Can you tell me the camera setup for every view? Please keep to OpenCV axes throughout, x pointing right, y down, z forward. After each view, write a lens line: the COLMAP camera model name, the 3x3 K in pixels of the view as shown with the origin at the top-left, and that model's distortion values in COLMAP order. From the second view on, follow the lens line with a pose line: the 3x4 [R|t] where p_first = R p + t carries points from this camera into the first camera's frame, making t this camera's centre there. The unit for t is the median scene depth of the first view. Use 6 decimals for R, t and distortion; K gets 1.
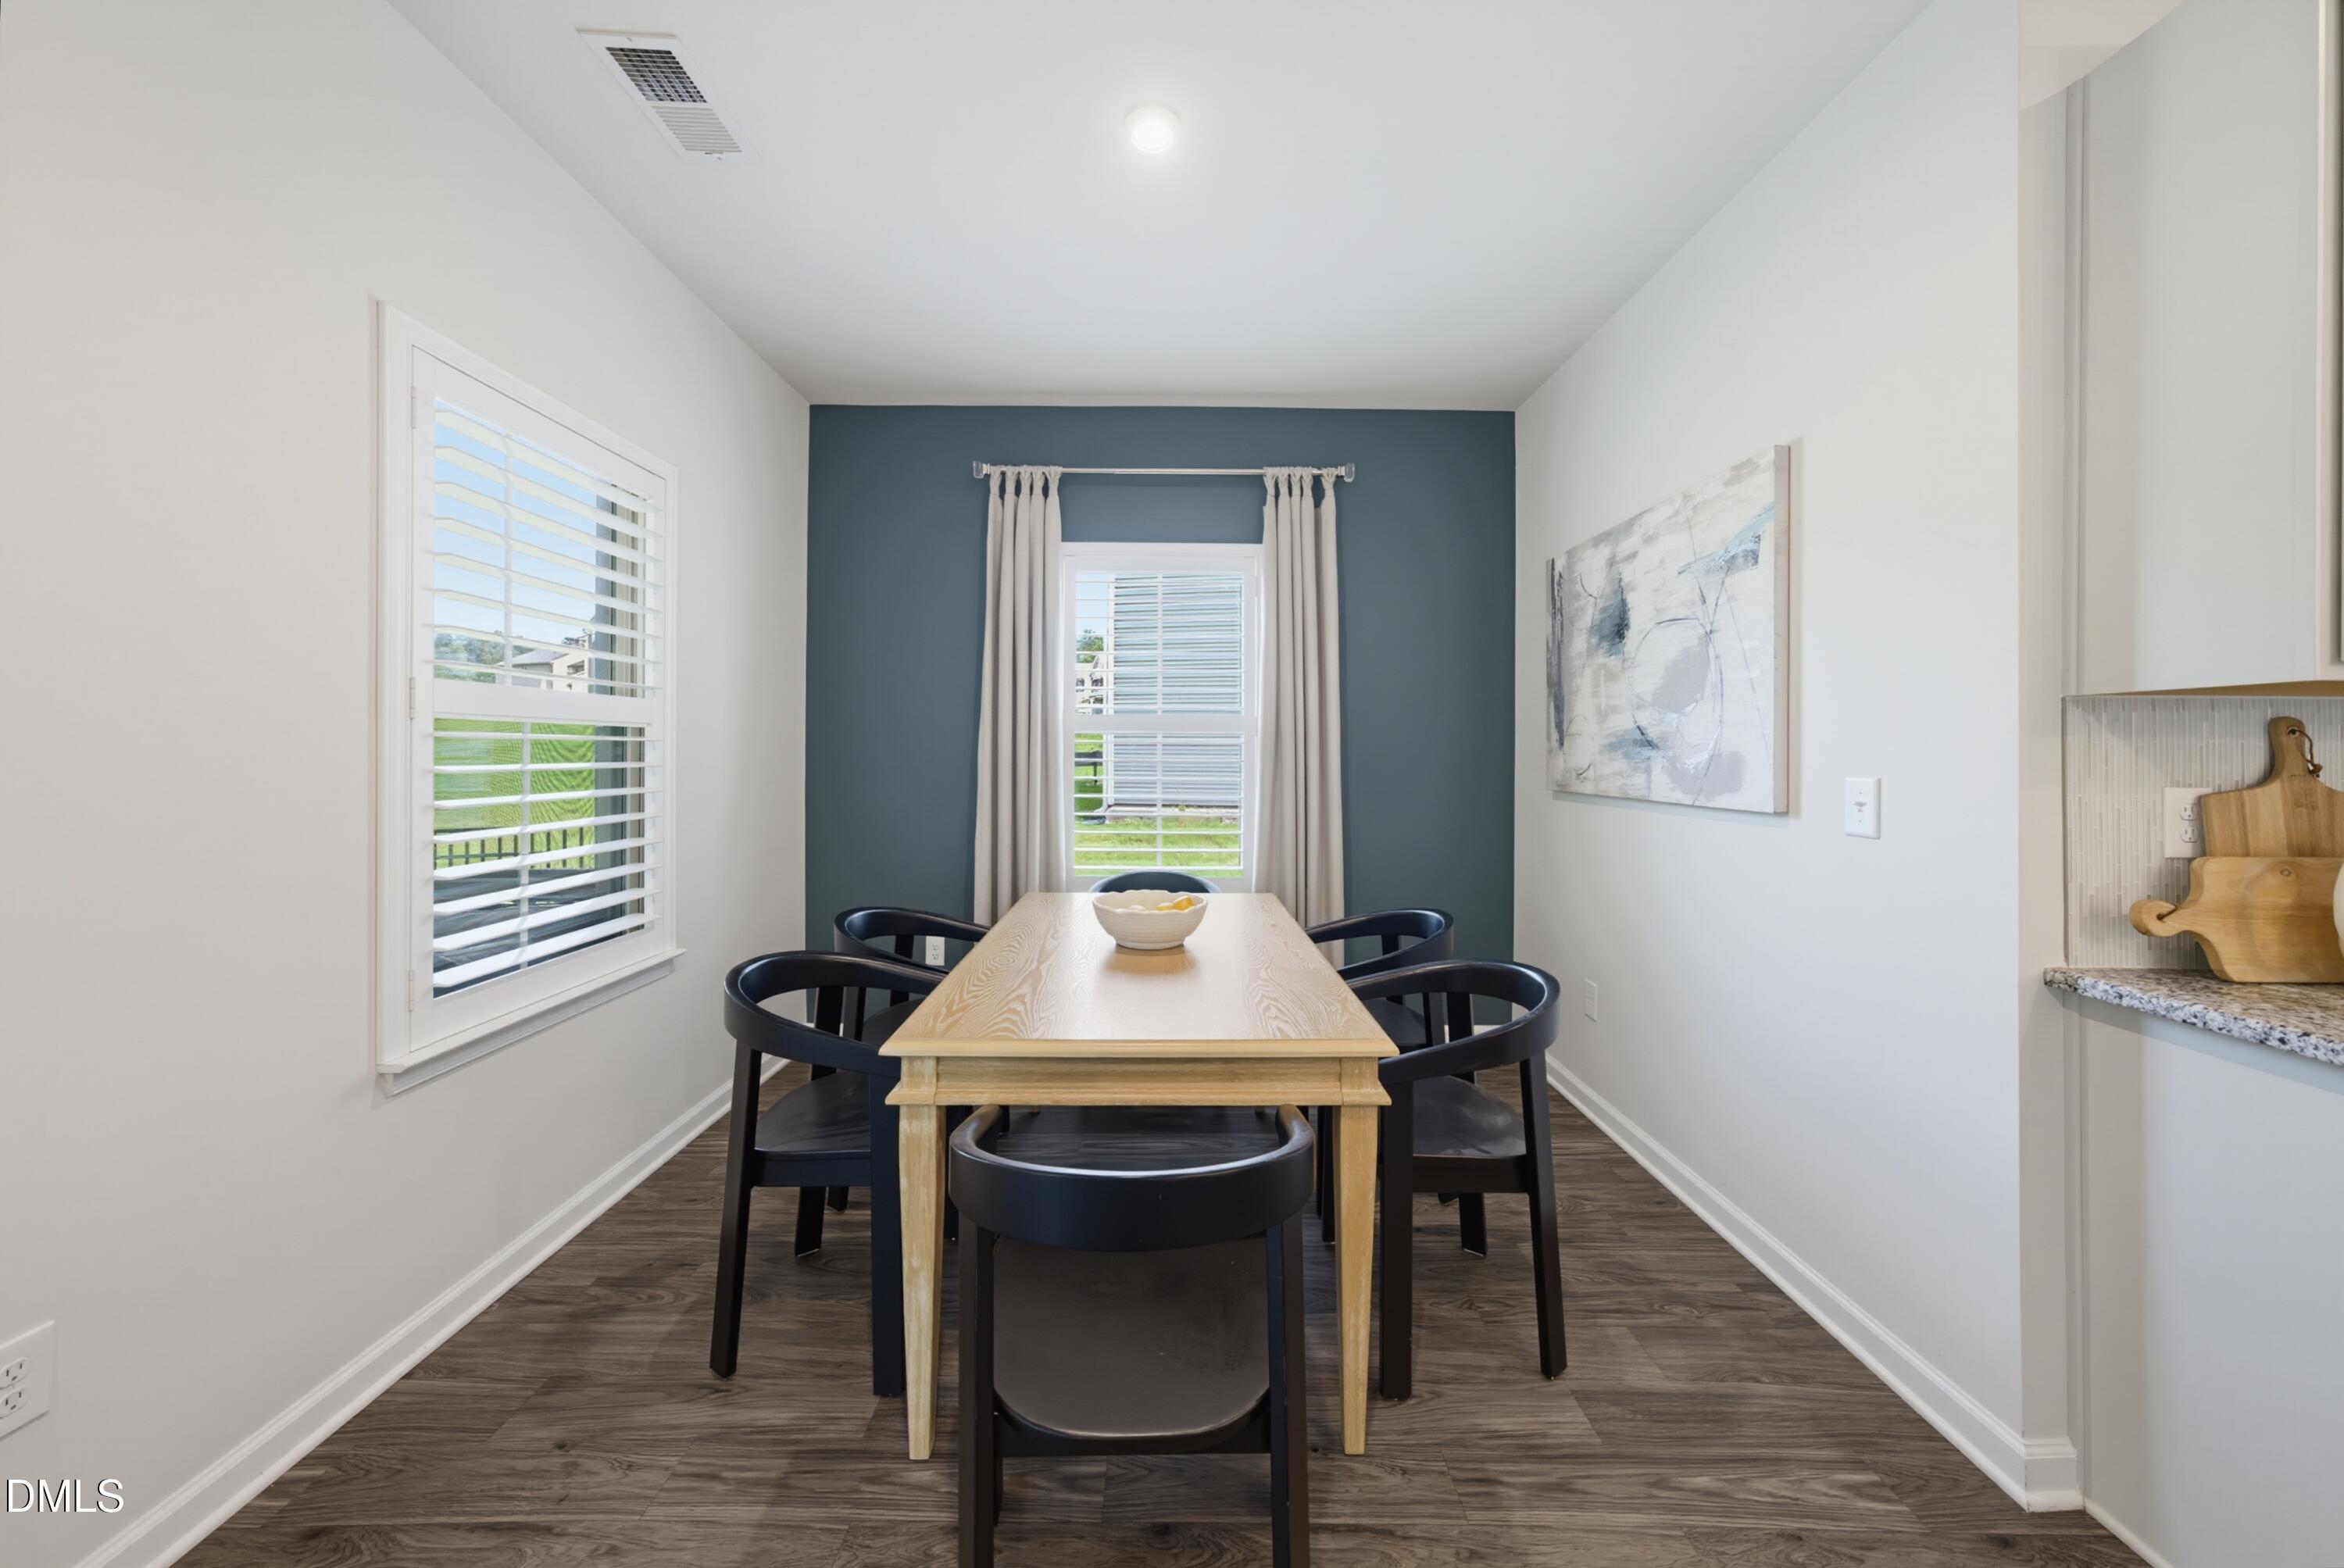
lens RADIAL K [[817.1, 0, 1166.1], [0, 817.1, 742.3], [0, 0, 1]] dist [0.005631, 0.000103]
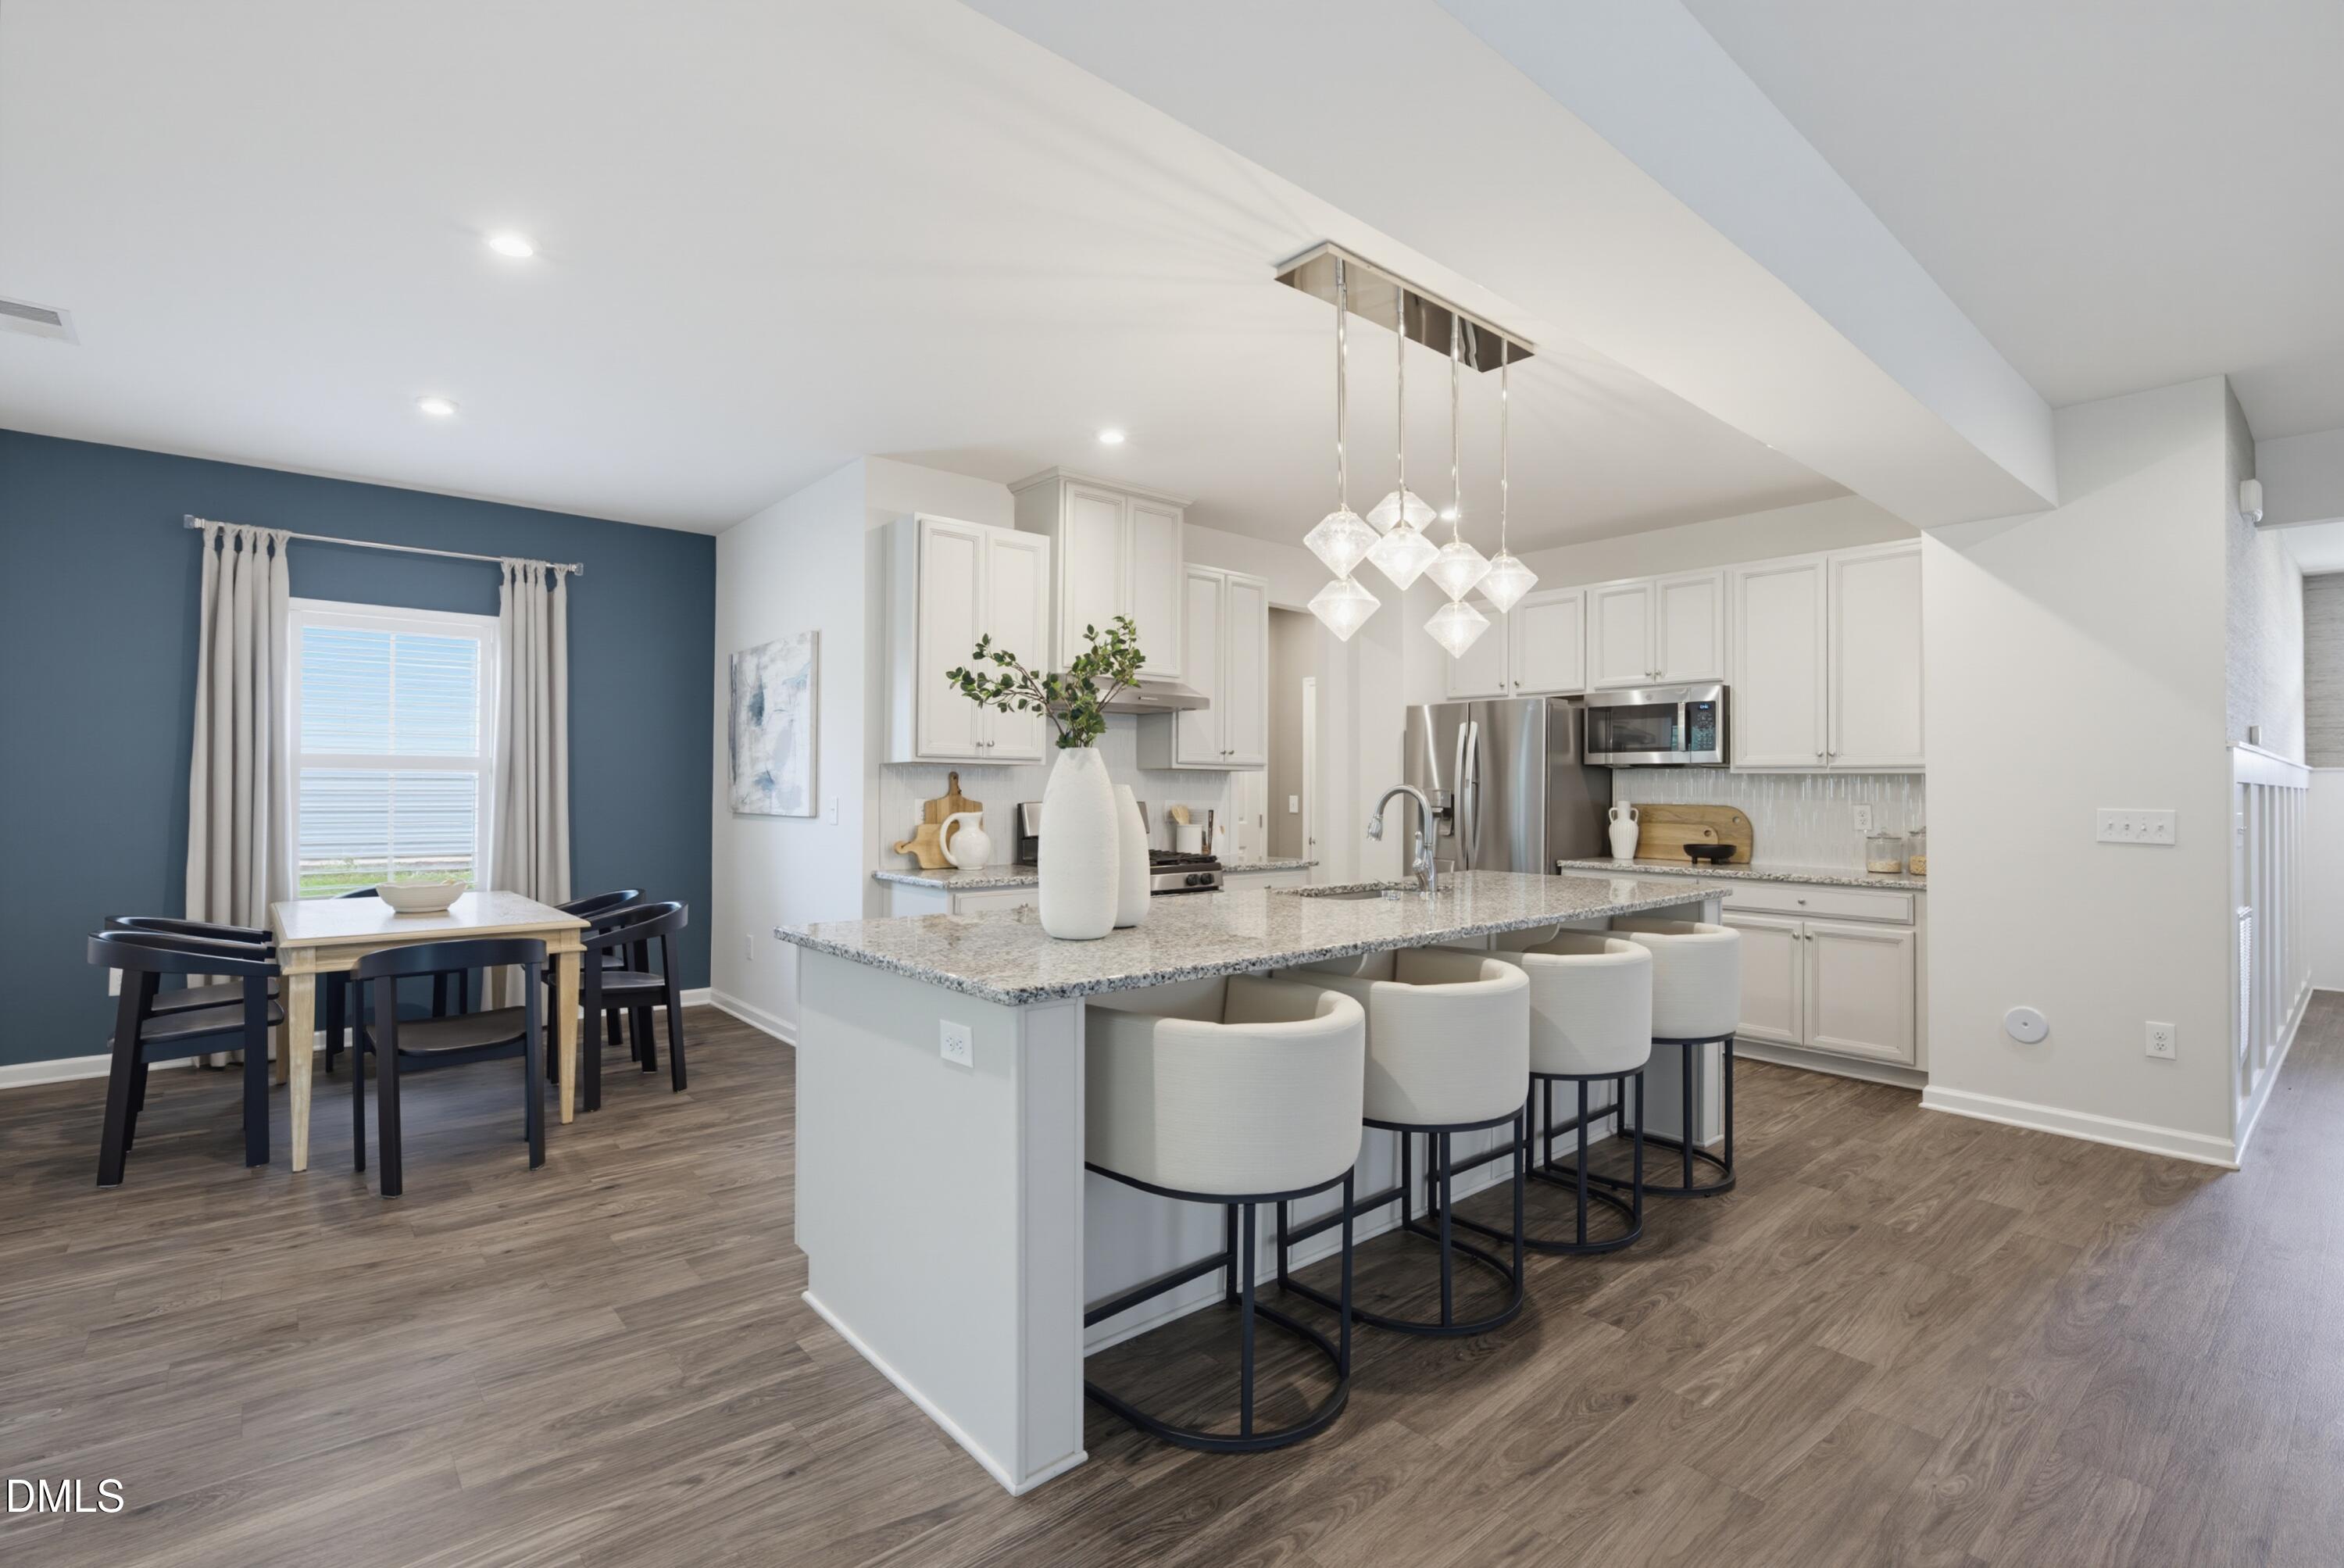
lens RADIAL K [[1065.8, 0, 1182.6], [0, 1065.8, 780.0], [0, 0, 1]] dist [-0.012173, 0.000557]
pose [[0.754348, 0.002463, 0.656470, -0.246173], [-0.005054, 0.999985, 0.002056, -0.010537], [-0.656455, -0.004868, 0.754350, -1.410602]]
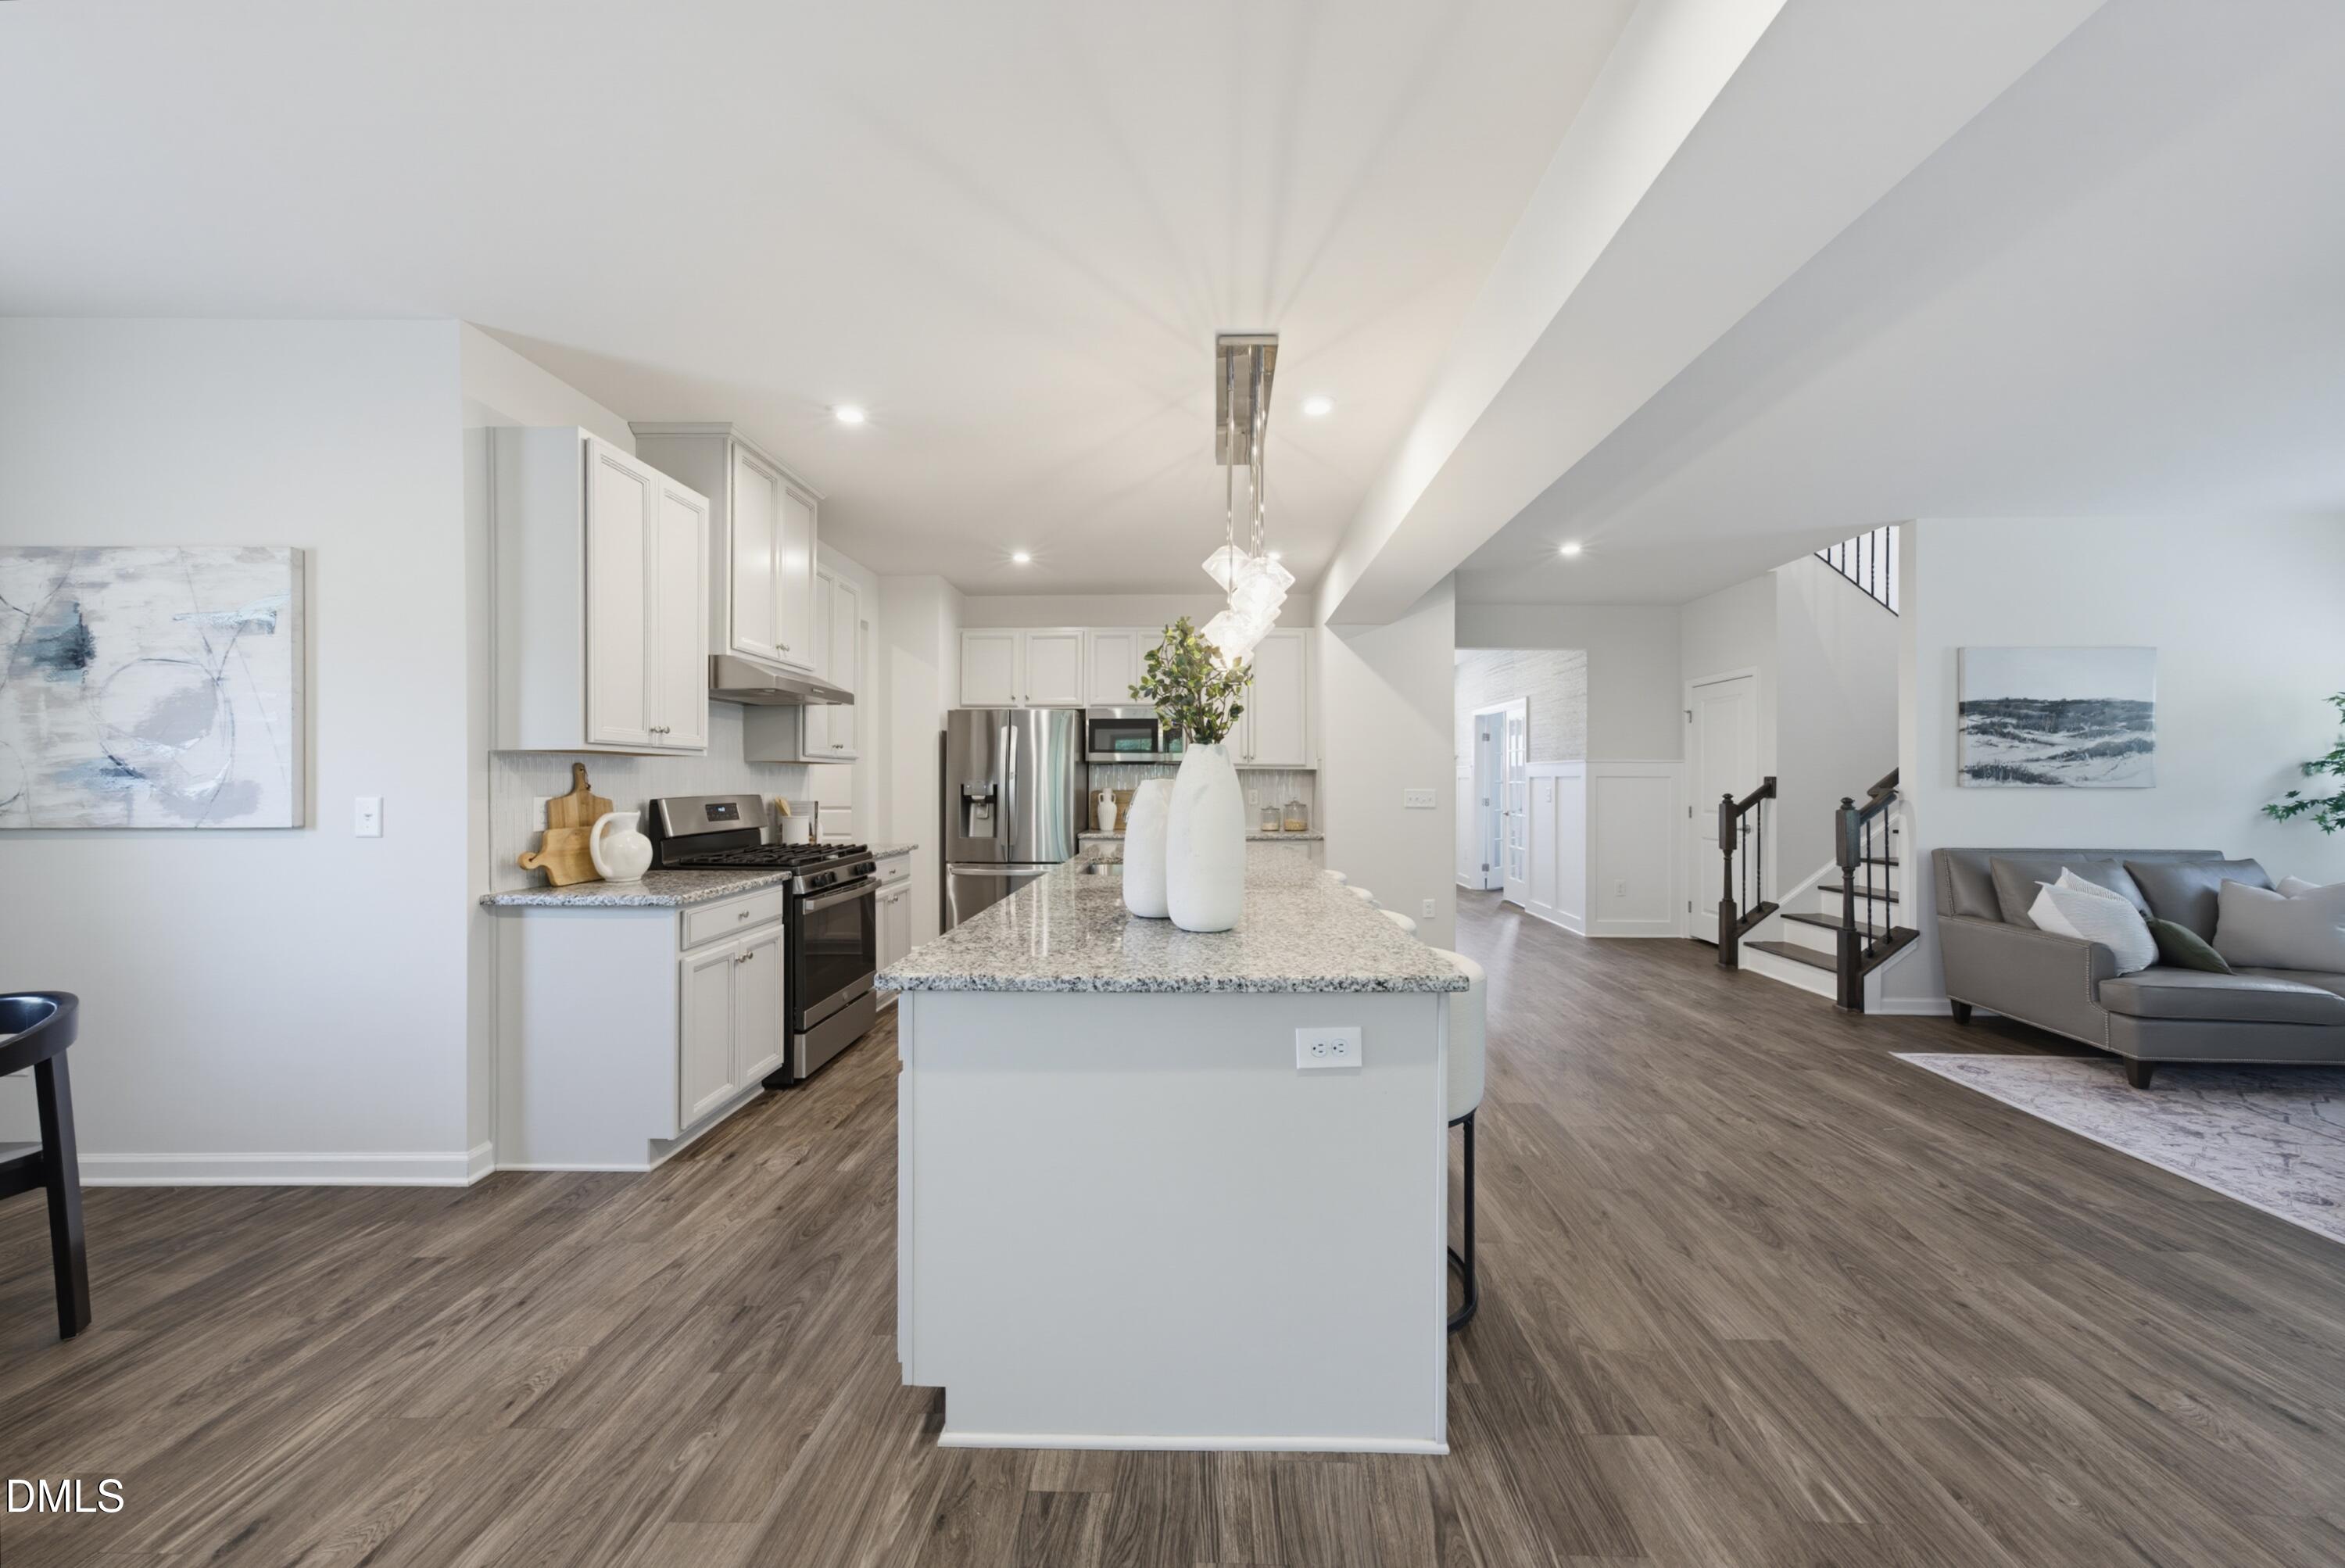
lens RADIAL K [[804.6, 0, 1192.6], [0, 804.6, 780.6], [0, 0, 1]] dist [-0.008493, 0.005639]
pose [[0.017461, -0.008028, 0.999815, -0.478891], [-0.007803, 0.999936, 0.008166, -0.009431], [-0.999817, -0.007944, 0.017397, -0.429428]]
